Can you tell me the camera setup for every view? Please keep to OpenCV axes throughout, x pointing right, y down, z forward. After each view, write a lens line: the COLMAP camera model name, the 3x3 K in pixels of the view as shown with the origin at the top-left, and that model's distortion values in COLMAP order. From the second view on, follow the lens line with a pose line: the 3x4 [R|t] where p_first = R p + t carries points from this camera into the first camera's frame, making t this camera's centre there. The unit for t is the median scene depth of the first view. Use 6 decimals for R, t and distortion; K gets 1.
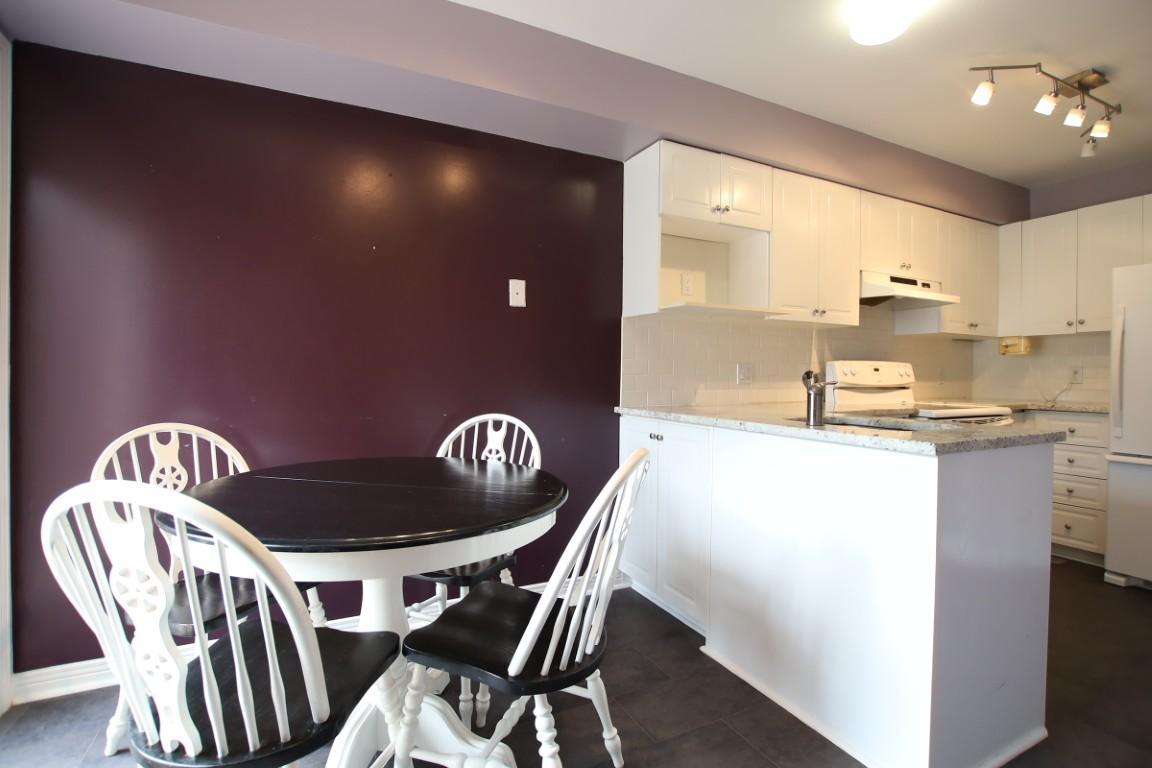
lens RADIAL K [[544.1, 0, 575.4], [0, 544.1, 374.0], [0, 0, 1]] dist [-0.019107, 0.000354]
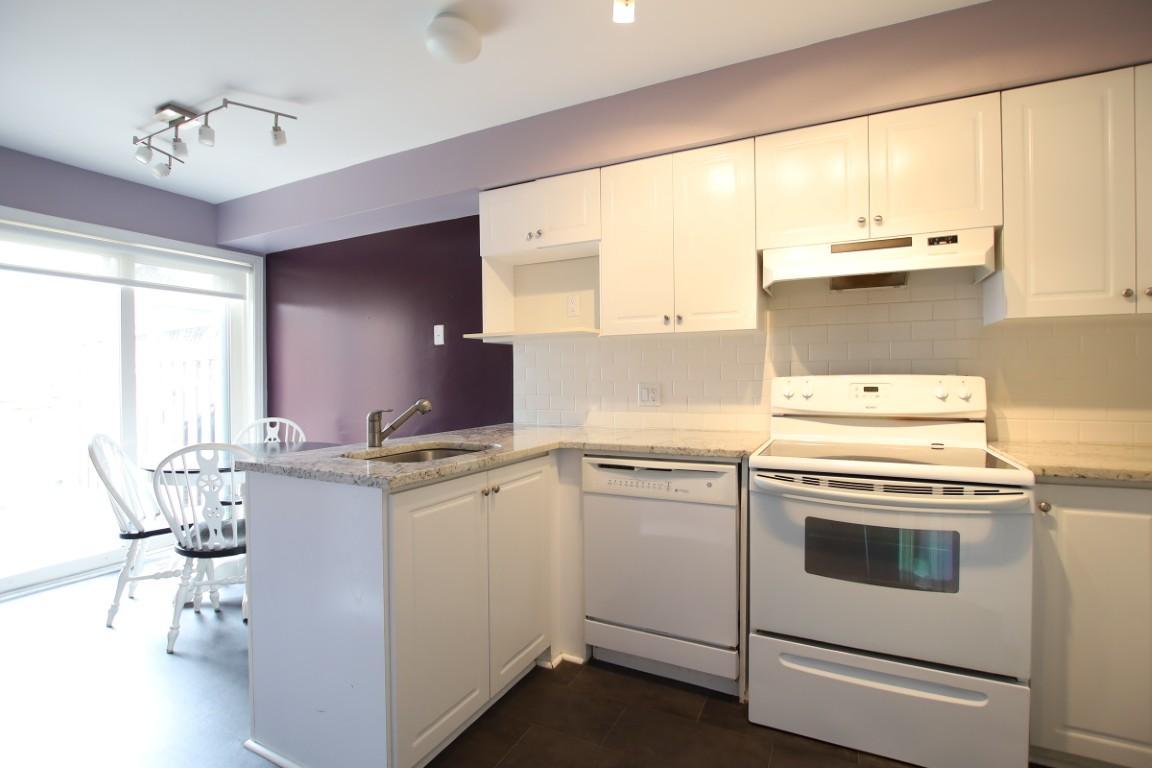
lens RADIAL K [[533.0, 0, 579.9], [0, 533.0, 380.6], [0, 0, 1]] dist [-0.028695, -0.000063]
pose [[0.596414, -0.011146, -0.802599, 0.995926], [0.008751, 0.999934, -0.007383, -0.018976], [0.802629, -0.002621, 0.596473, 0.421378]]
